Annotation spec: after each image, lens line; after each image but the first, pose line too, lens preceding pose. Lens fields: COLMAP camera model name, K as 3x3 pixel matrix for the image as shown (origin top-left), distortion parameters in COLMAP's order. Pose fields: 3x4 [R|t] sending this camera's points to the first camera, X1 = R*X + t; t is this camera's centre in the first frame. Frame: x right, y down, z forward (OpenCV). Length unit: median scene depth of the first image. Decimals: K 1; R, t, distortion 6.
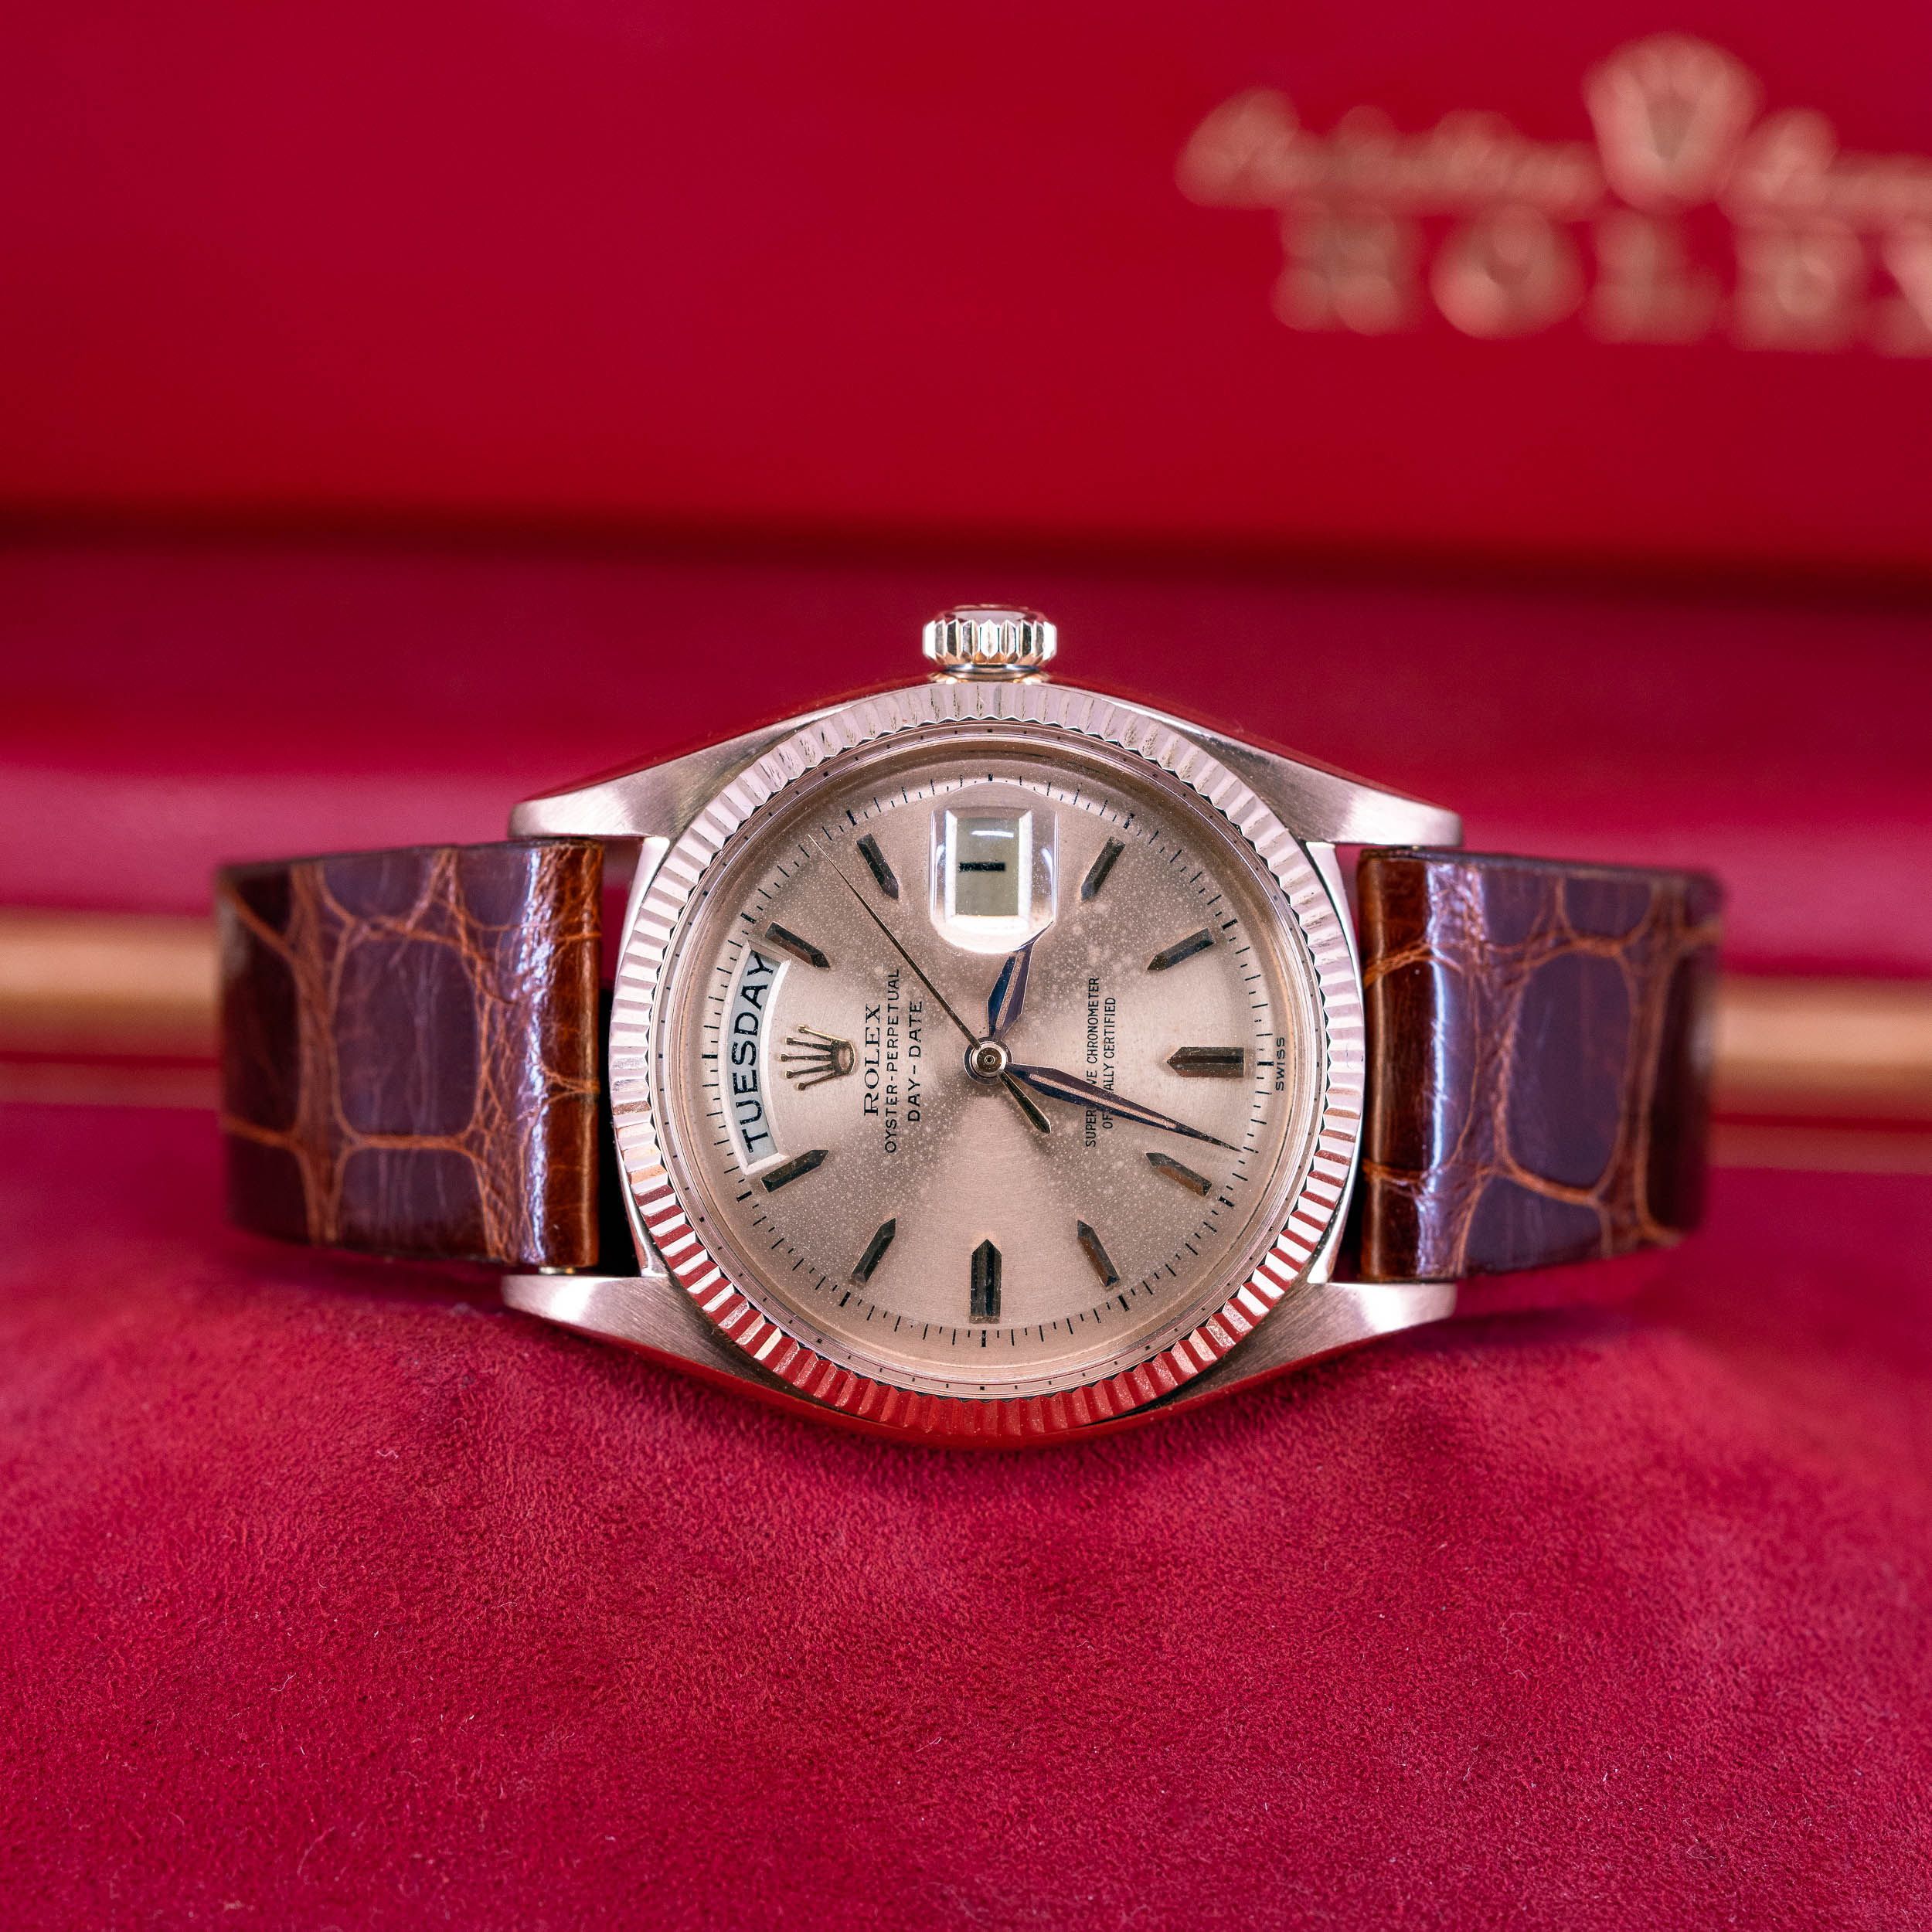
lens RADIAL K [[9836.8, 0, 970.1], [0, 9836.8, 961.0], [0, 0, 1]] dist [0.603768, 0.000000]
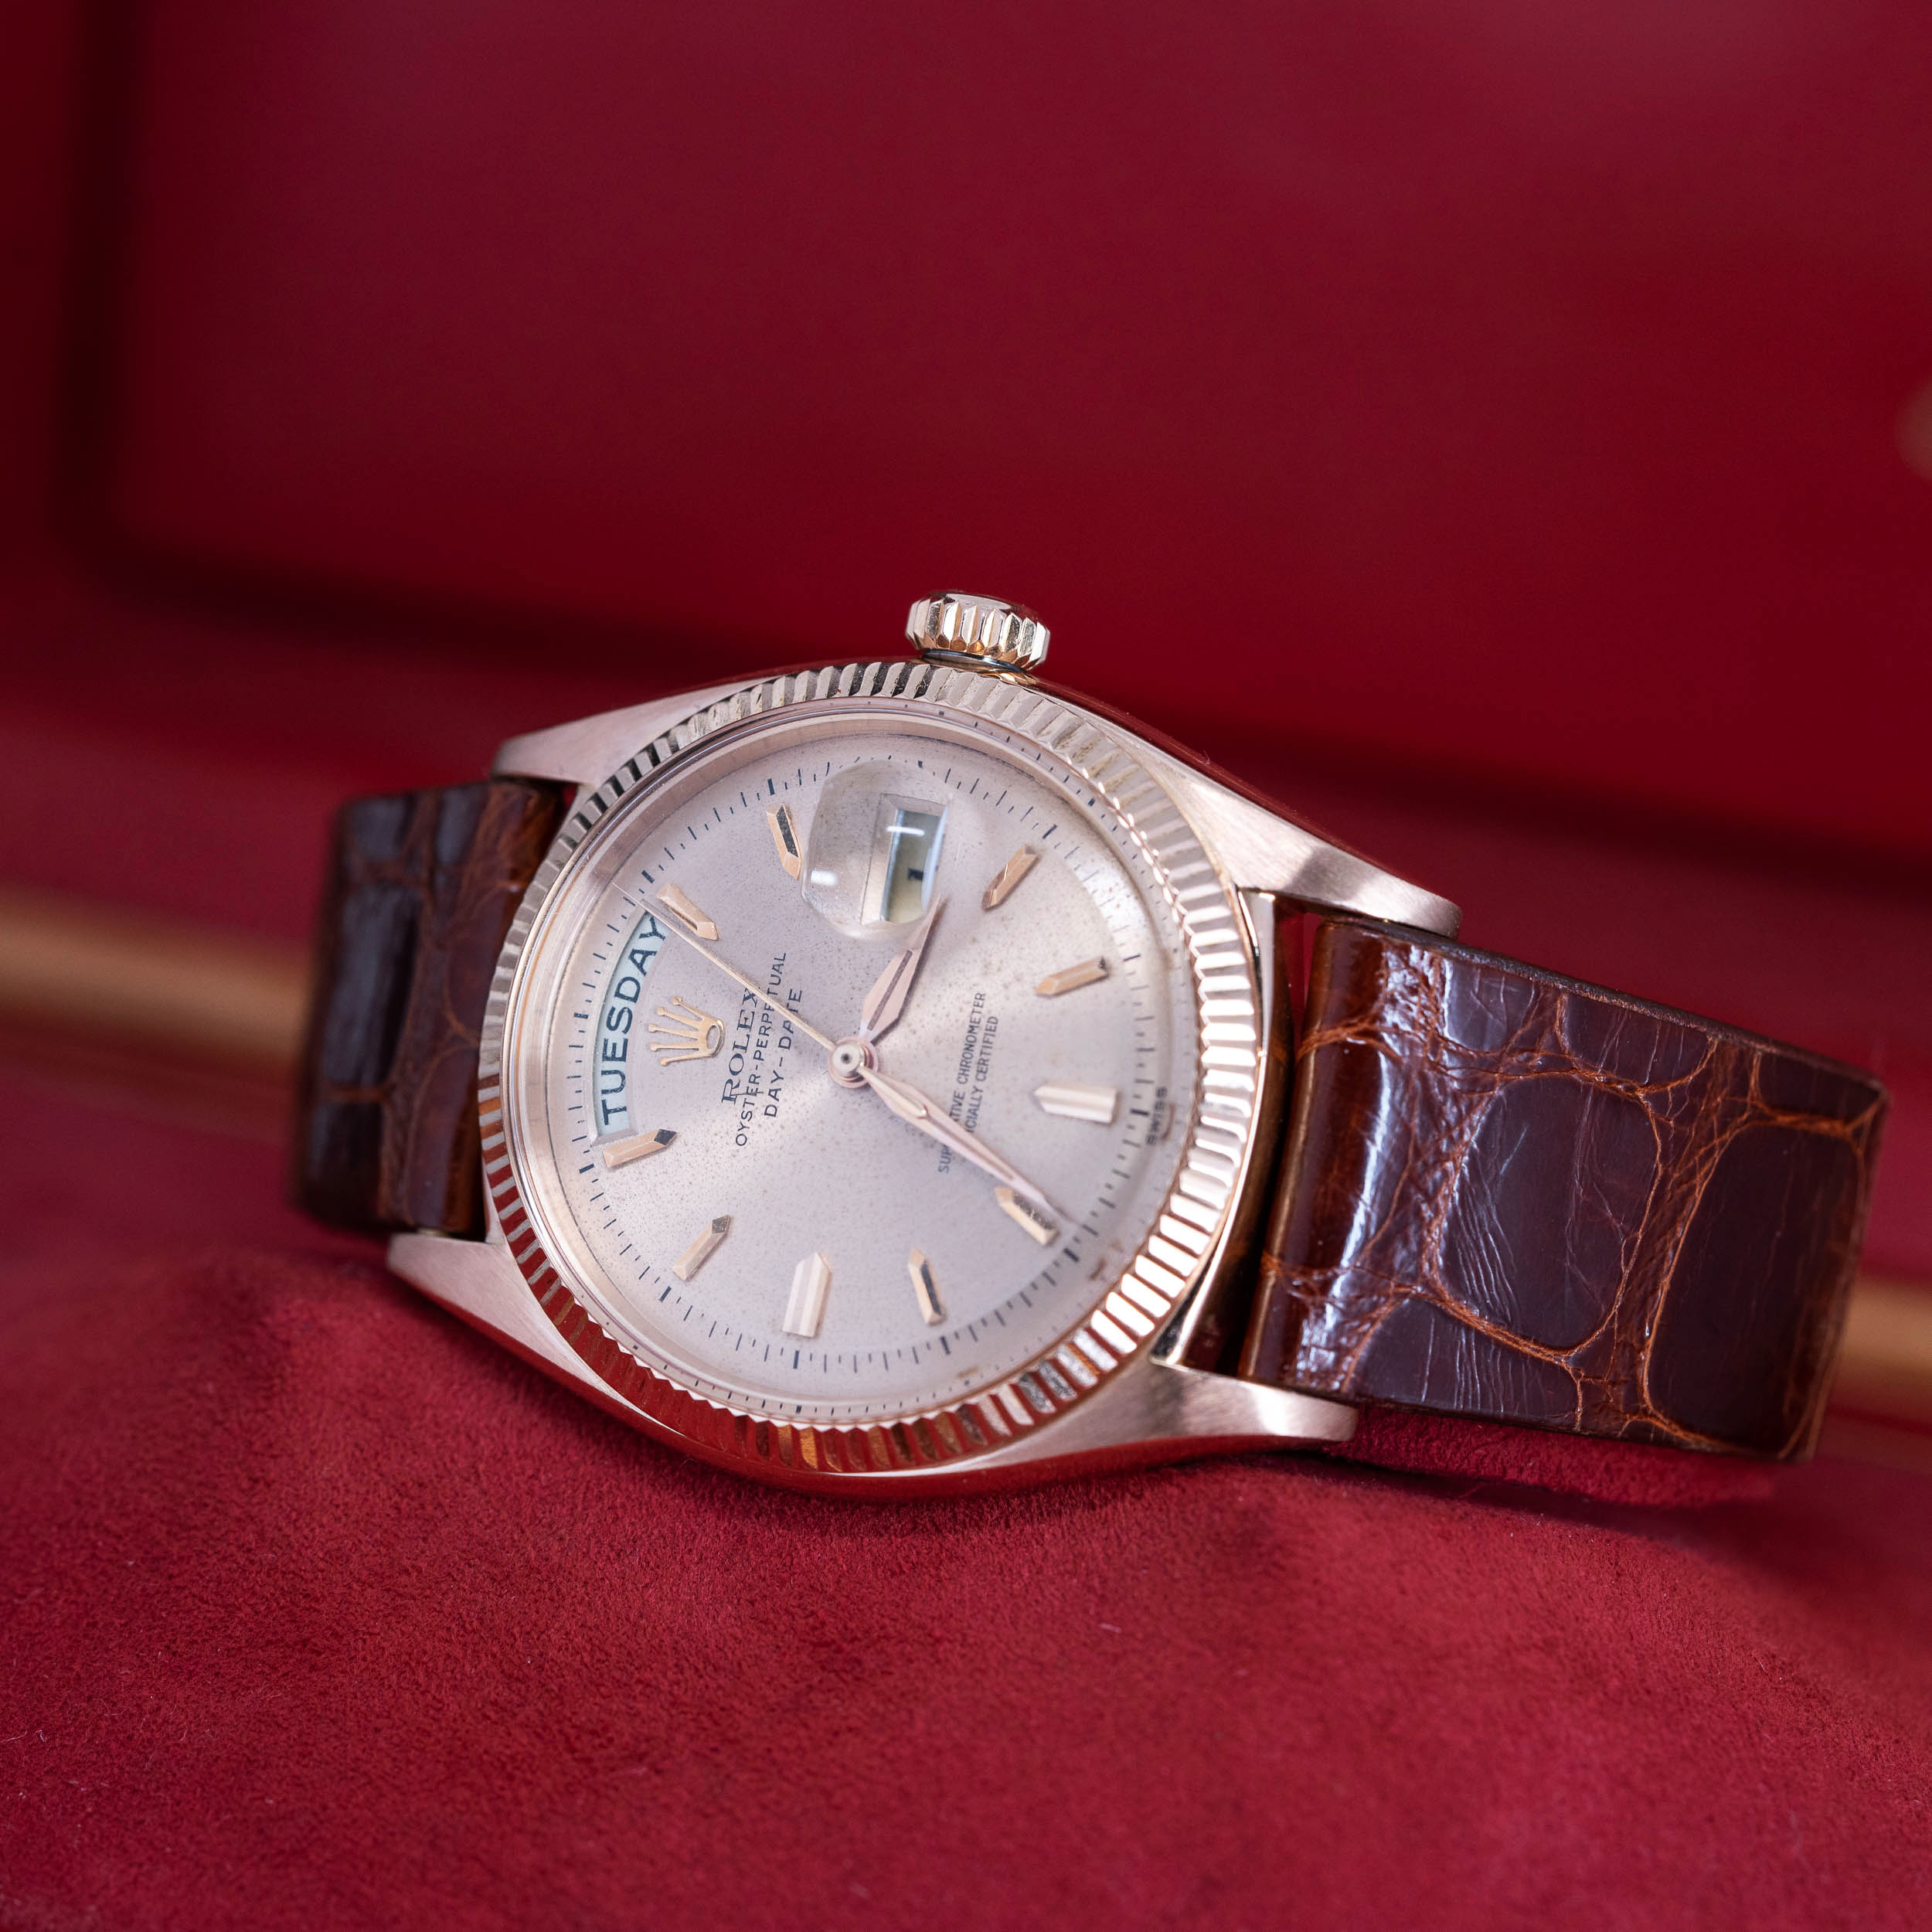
lens RADIAL K [[9836.8, 0, 964.3], [0, 9836.8, 982.9], [0, 0, 1]] dist [0.603768, 0.000000]
pose [[0.918836, 0.138657, -0.369478, 0.348860], [-0.183299, 0.979074, -0.088410, 0.081928], [0.349488, 0.148959, 0.925024, 0.148000]]
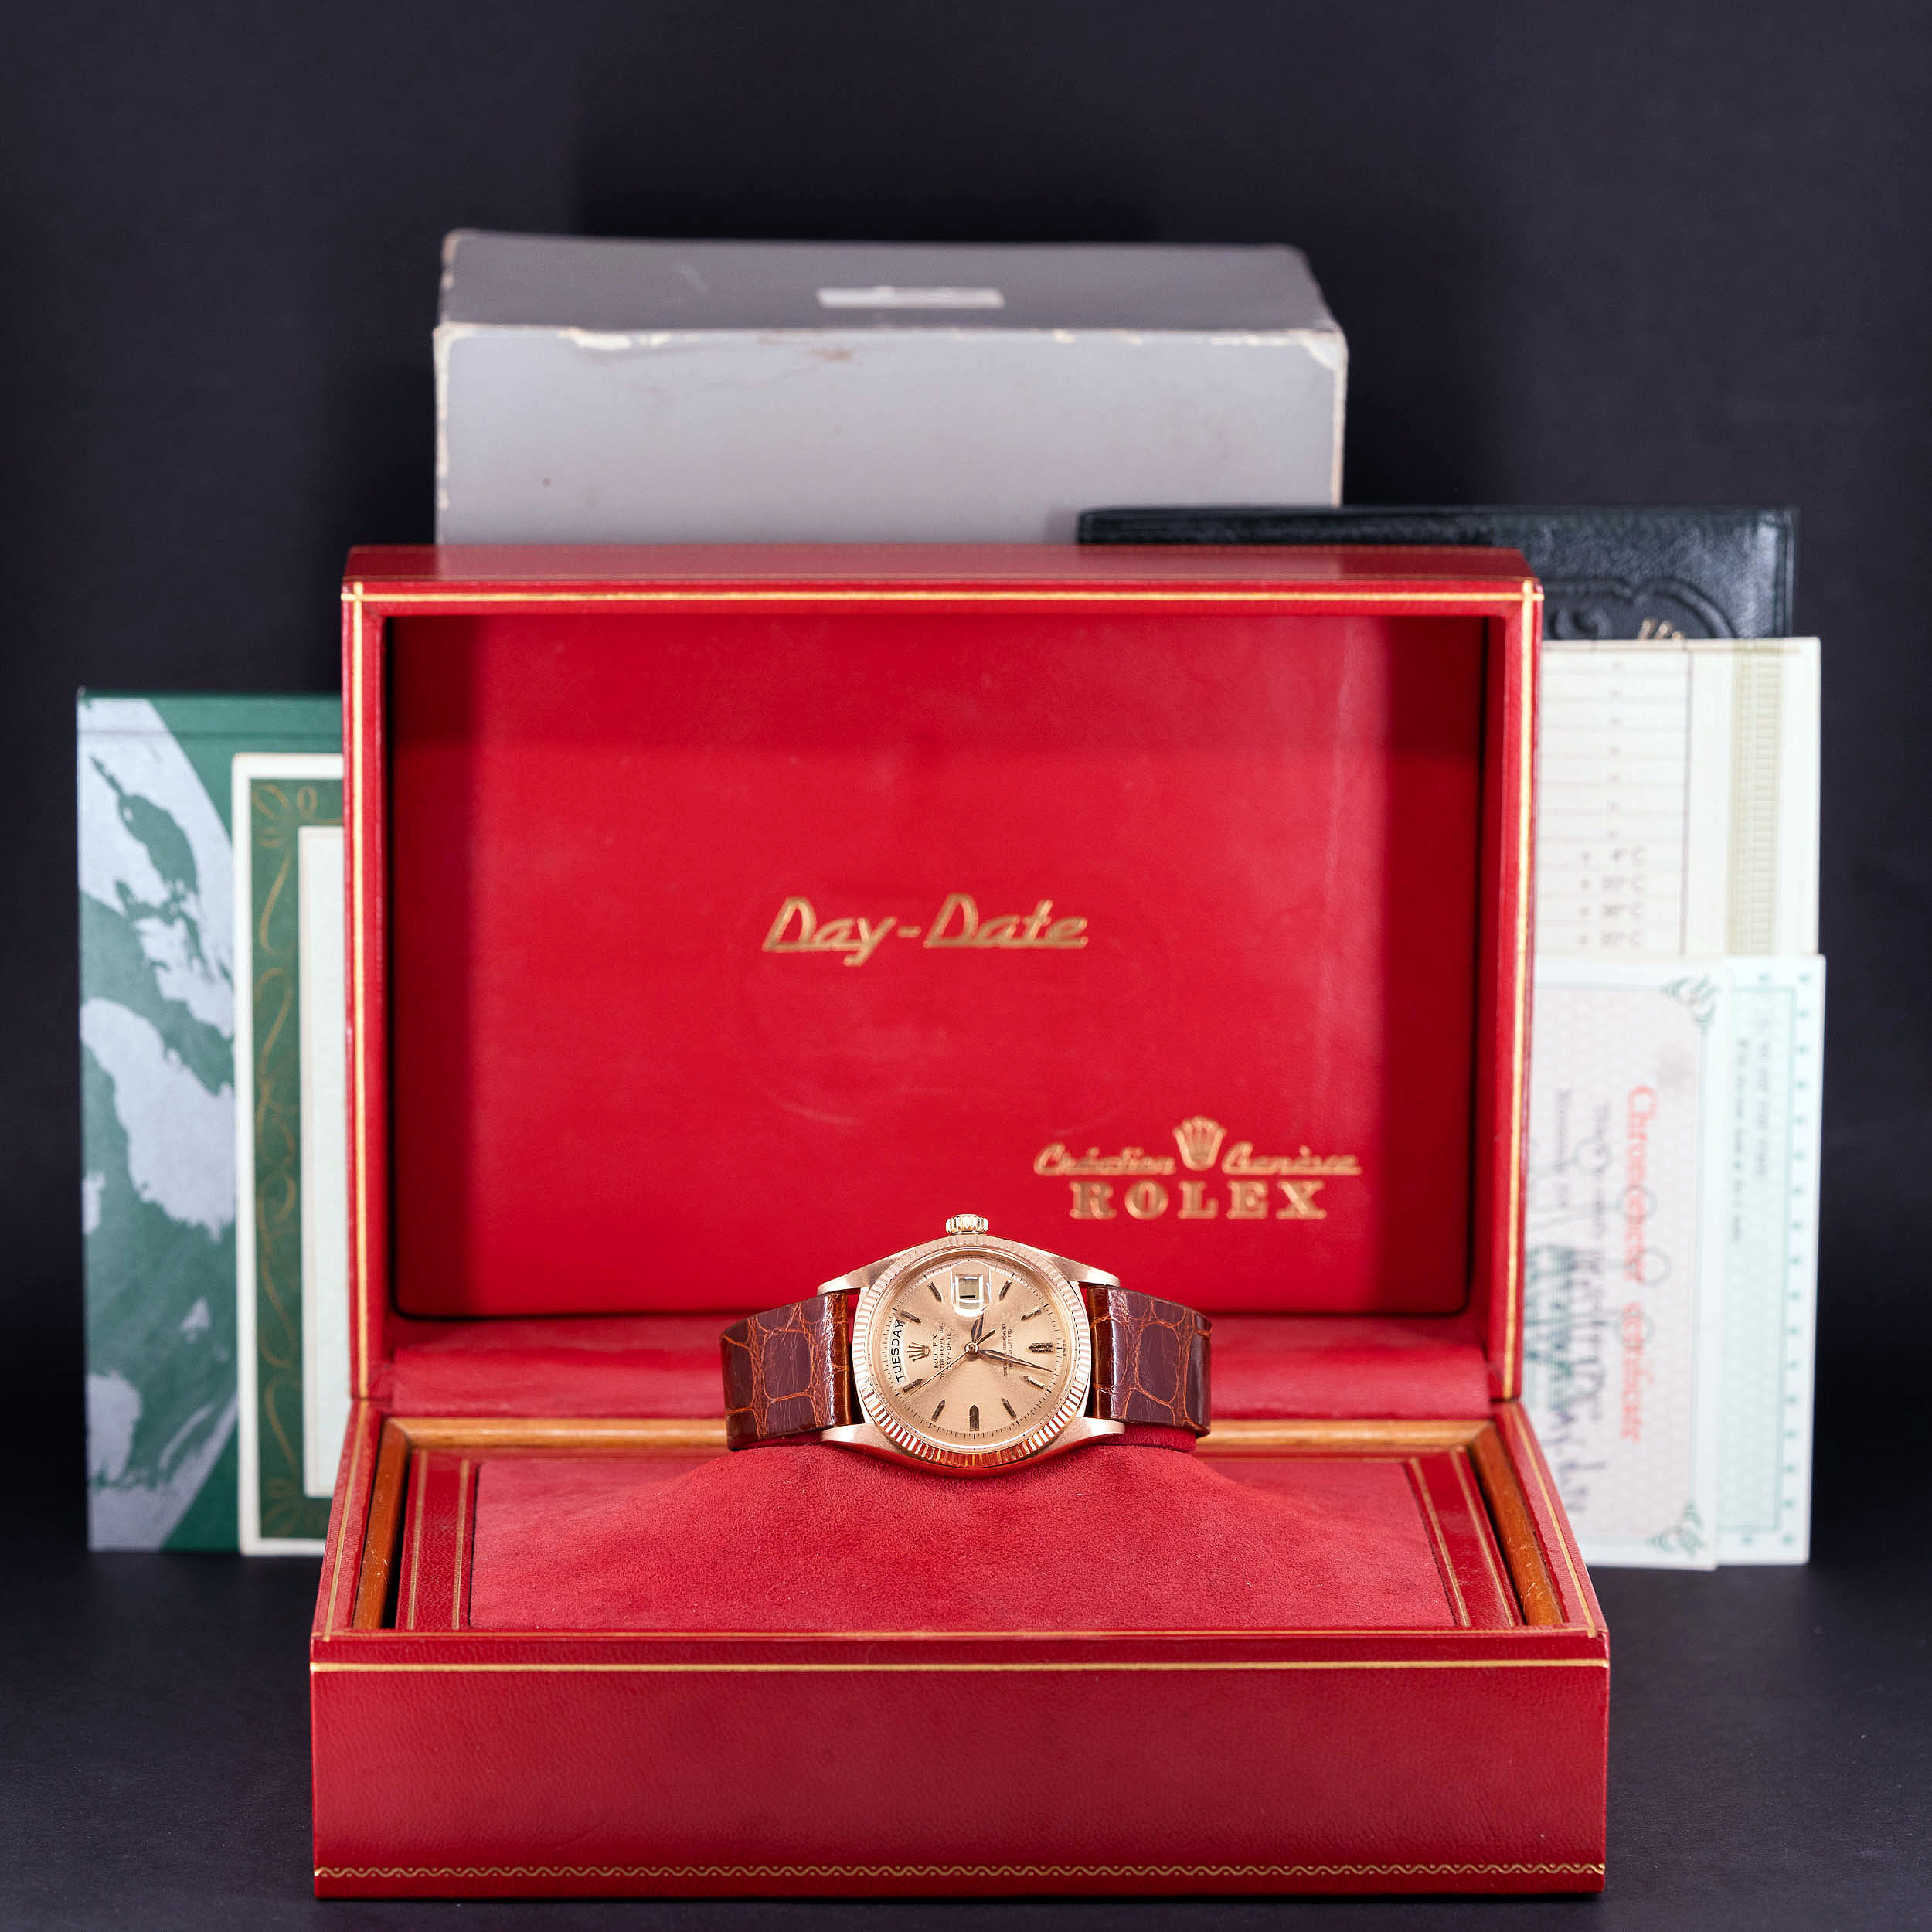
lens RADIAL K [[9836.8, 0, 954.7], [0, 9836.8, 951.1], [0, 0, 1]] dist [0.603768, 0.000000]
pose [[0.998972, -0.044696, 0.007587, -0.021992], [0.045210, 0.969725, -0.239978, 0.643473], [0.003369, 0.240074, 0.970749, -2.101335]]
